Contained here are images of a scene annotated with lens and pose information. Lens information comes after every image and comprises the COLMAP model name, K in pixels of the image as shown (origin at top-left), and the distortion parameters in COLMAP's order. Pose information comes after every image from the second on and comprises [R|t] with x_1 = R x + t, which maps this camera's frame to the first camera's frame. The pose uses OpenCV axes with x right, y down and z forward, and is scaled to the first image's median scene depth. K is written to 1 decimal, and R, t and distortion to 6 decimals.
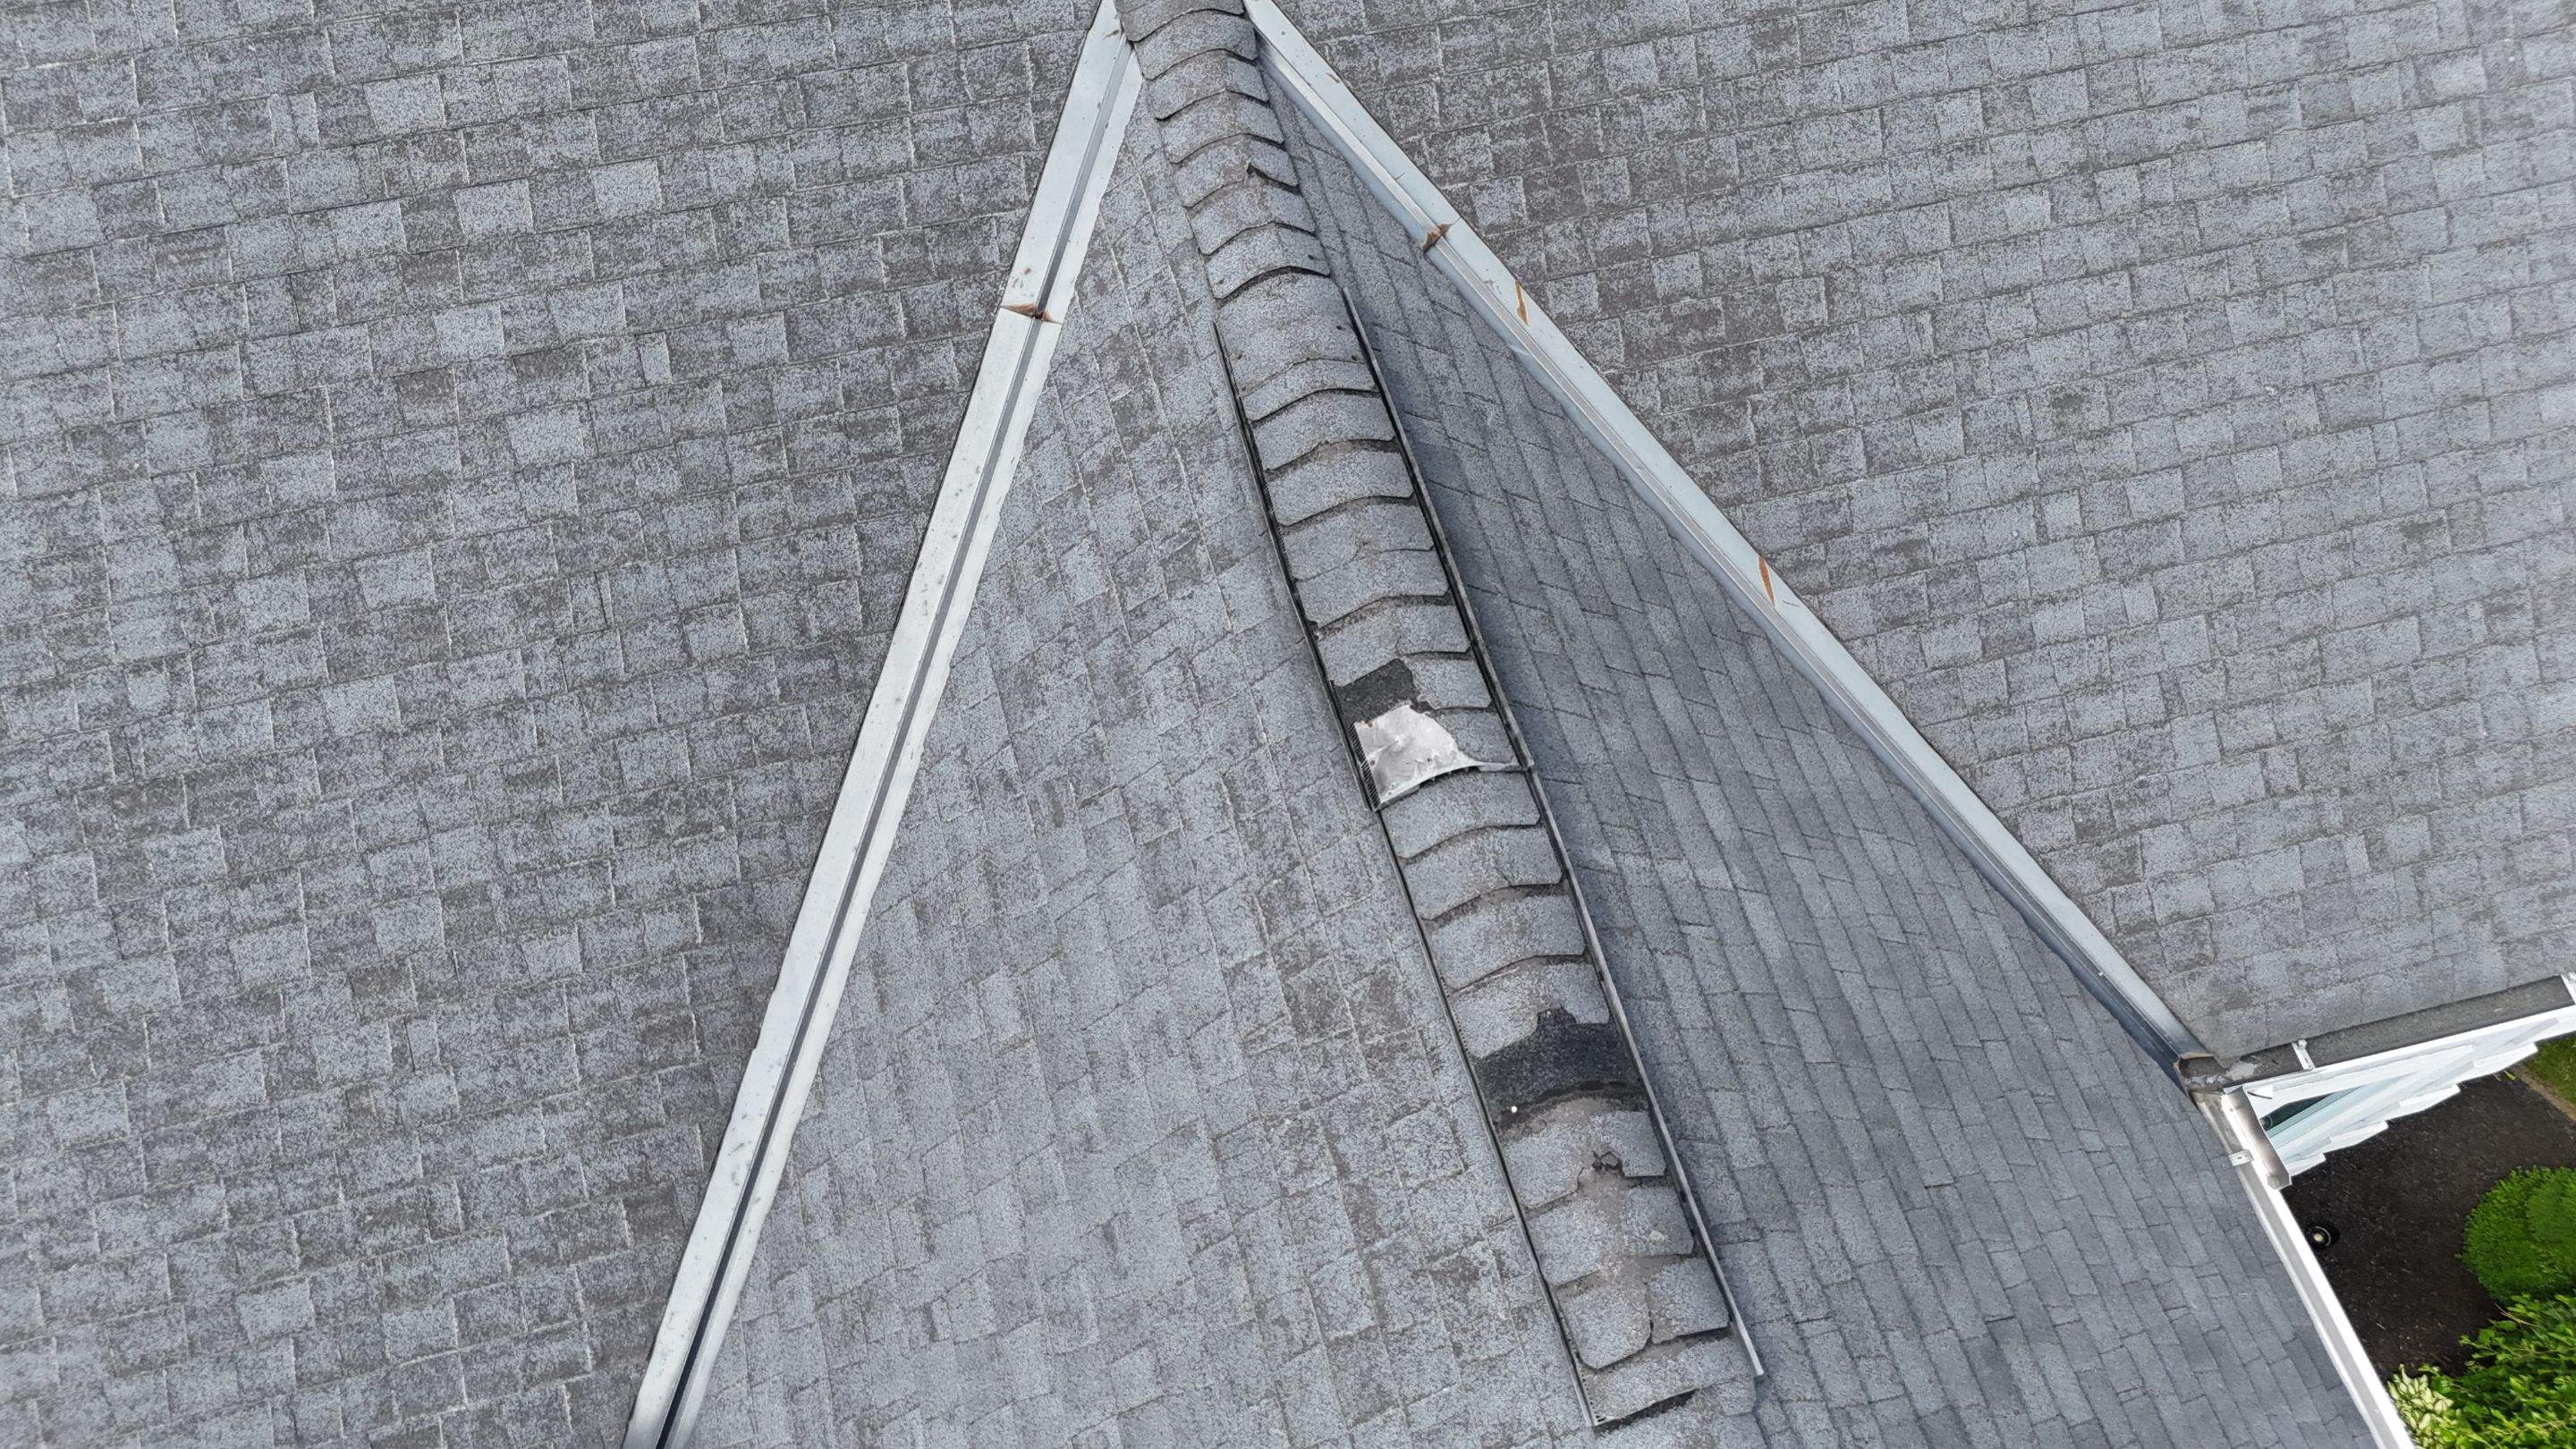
lens RADIAL K [[1899.7, 0, 1288.0], [0, 1899.7, 724.5], [0, 0, 1]] dist [0.077119, -0.072892]
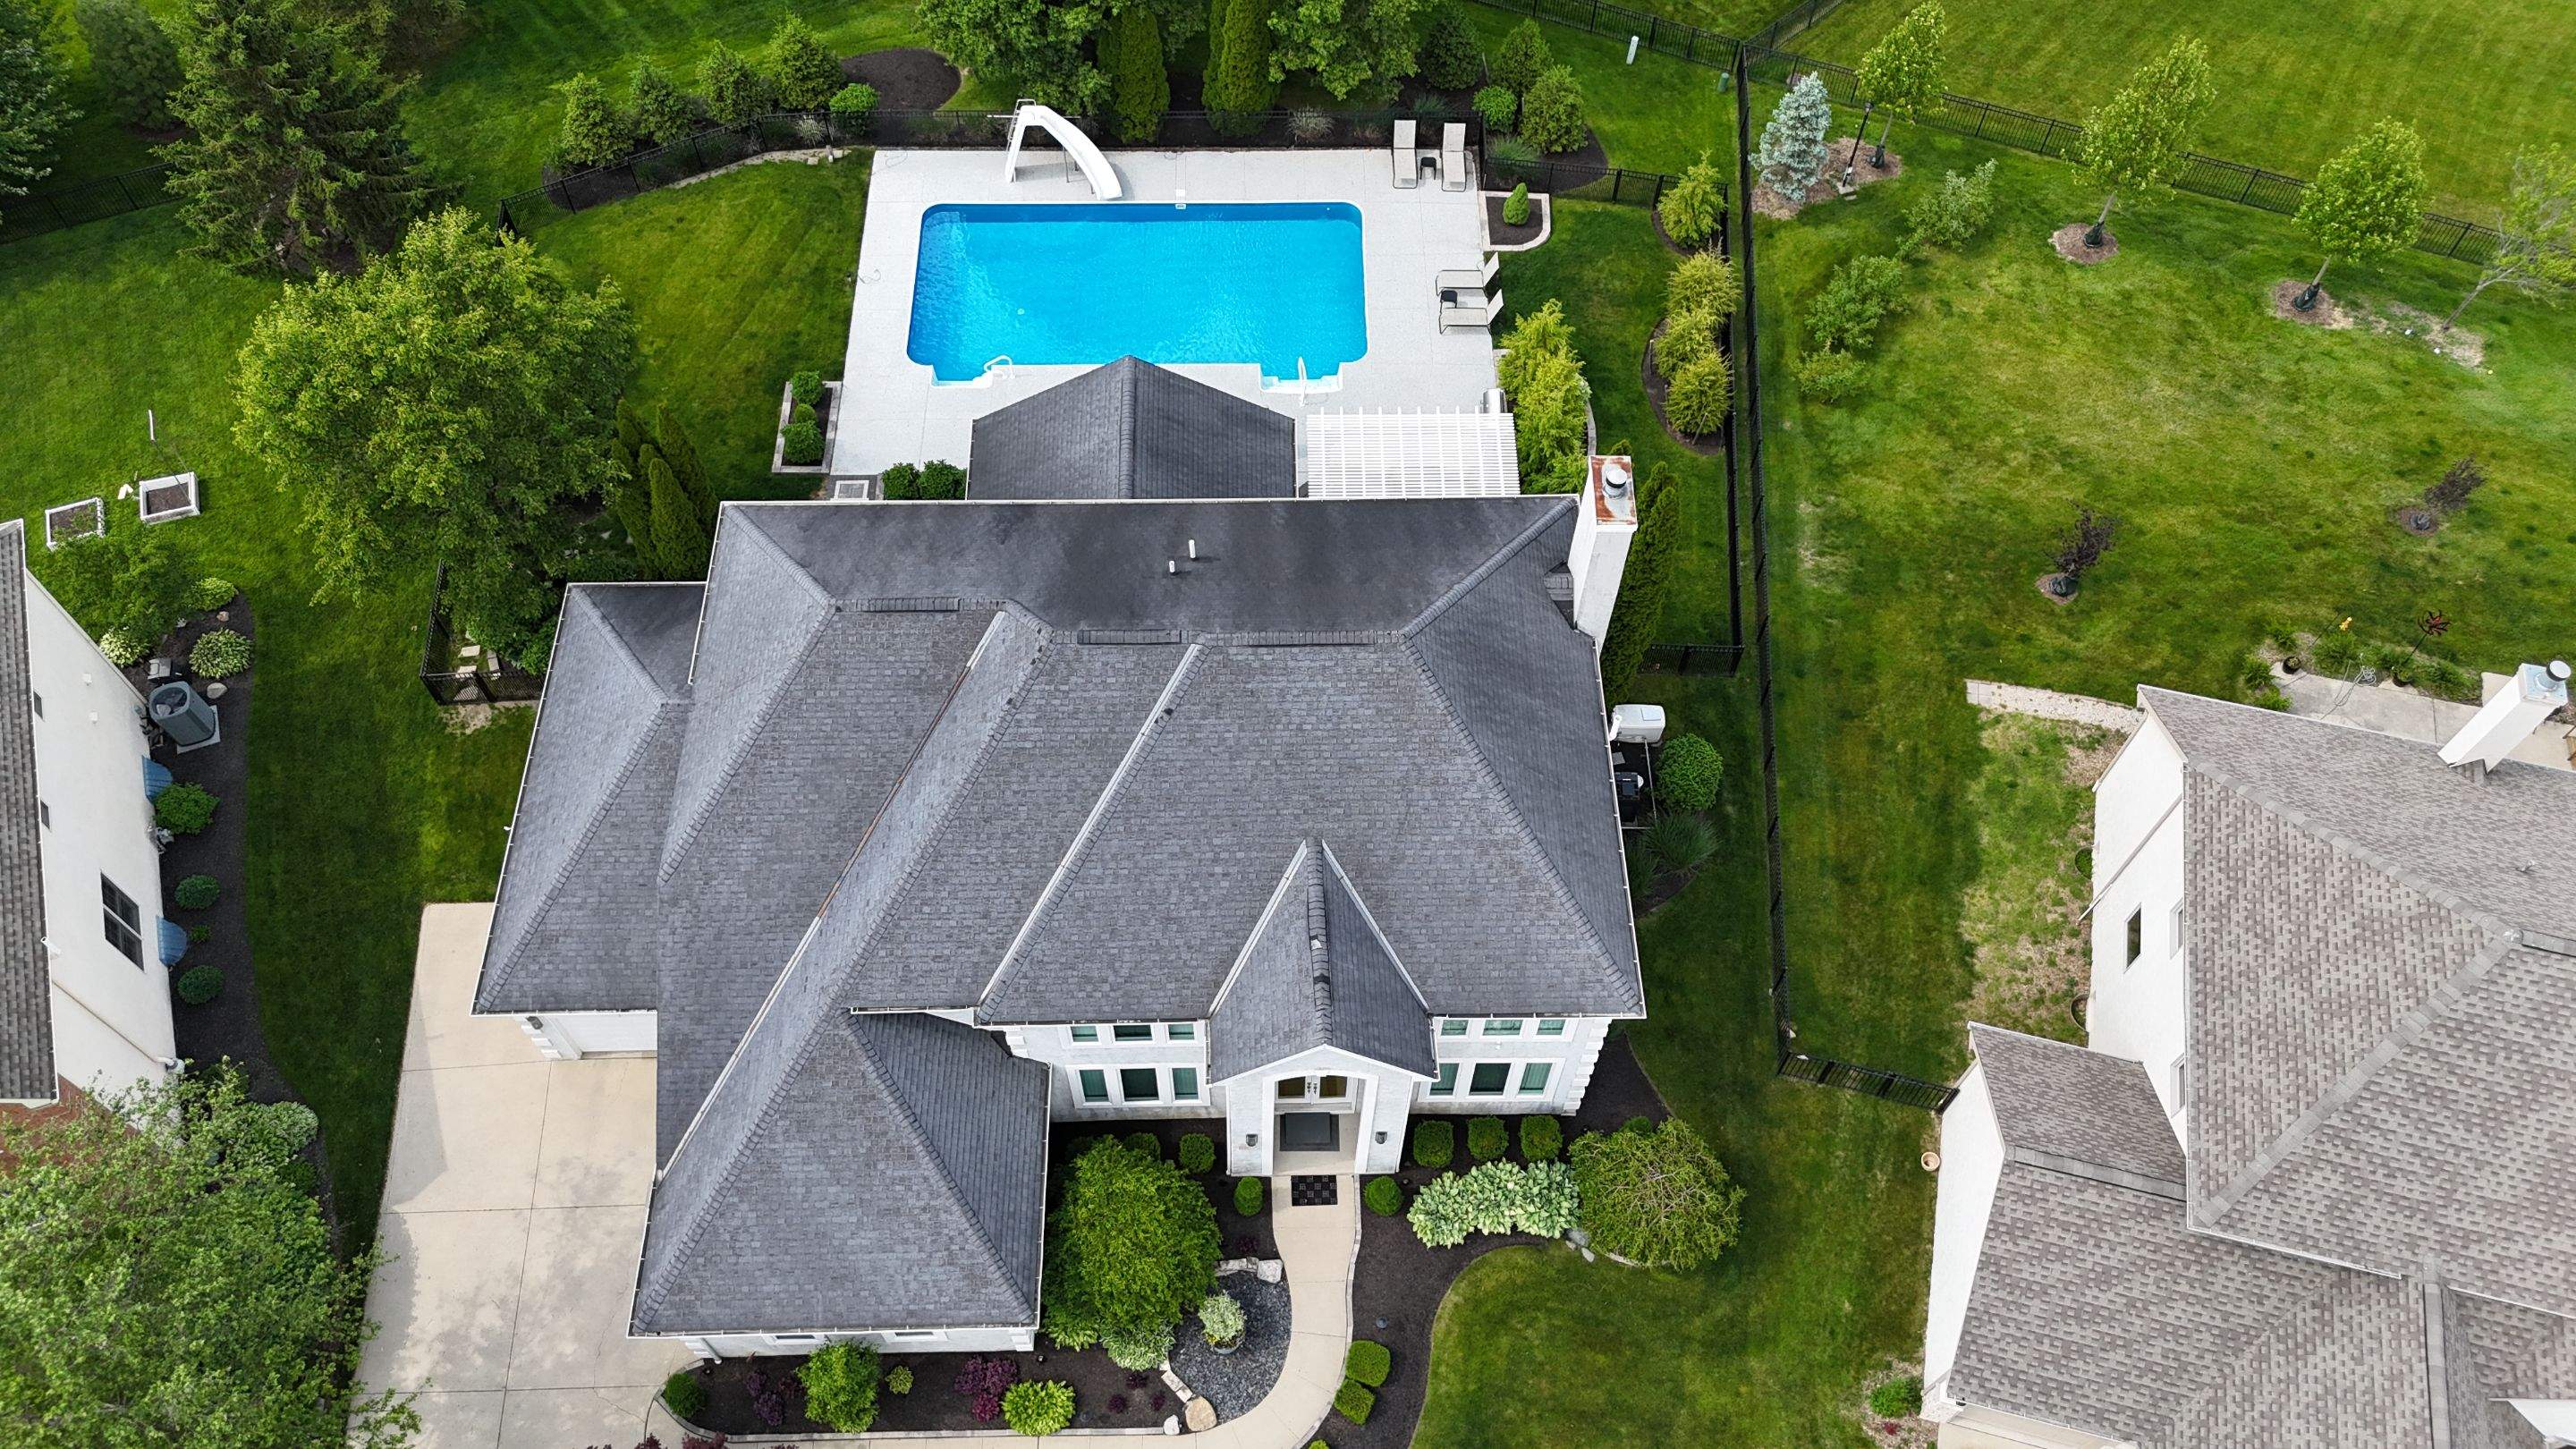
lens RADIAL K [[1899.7, 0, 1288.0], [0, 1899.7, 724.5], [0, 0, 1]] dist [0.077119, -0.072892]
pose [[0.973579, 0.185432, -0.133259, 0.803386], [-0.196919, 0.977247, -0.078816, -0.230034], [0.115612, 0.102975, 0.987942, -6.874380]]
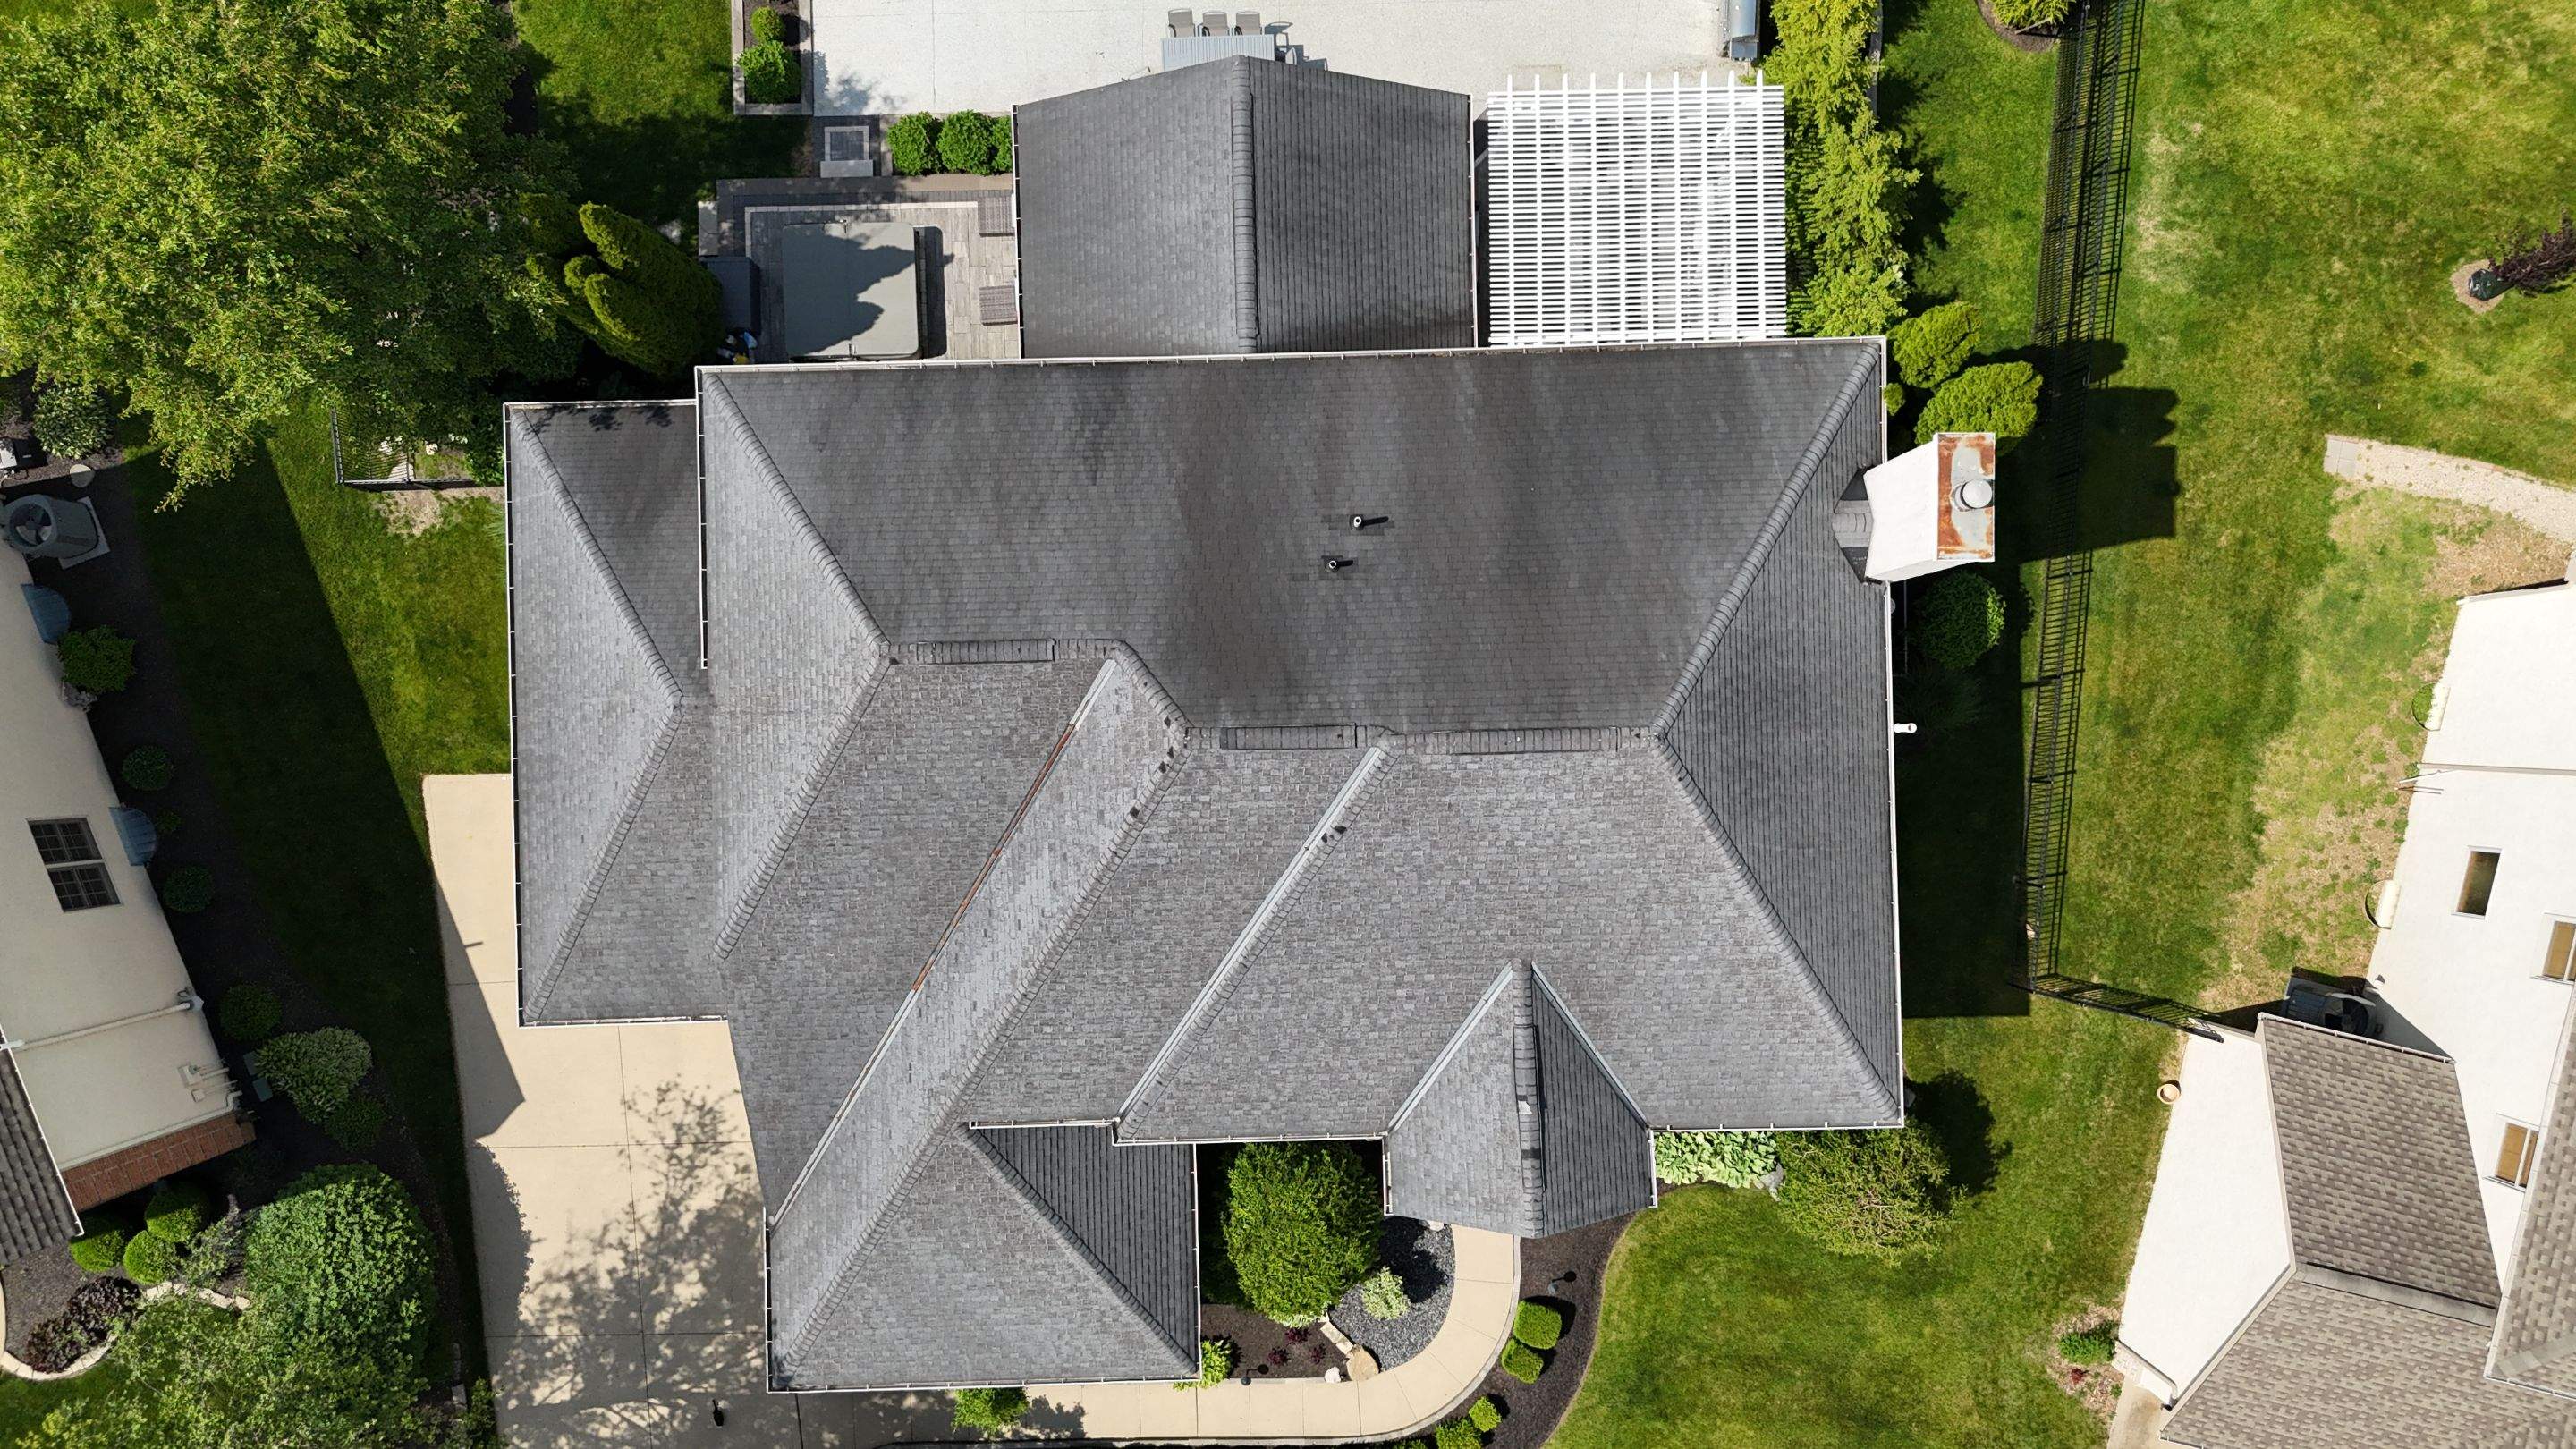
lens RADIAL K [[1899.7, 0, 1288.0], [0, 1899.7, 724.5], [0, 0, 1]] dist [0.077119, -0.072892]
pose [[0.974360, 0.223886, -0.022312, -0.864636], [-0.189832, 0.871264, 0.452617, -3.858837], [0.120775, -0.436776, 0.891426, -4.410190]]
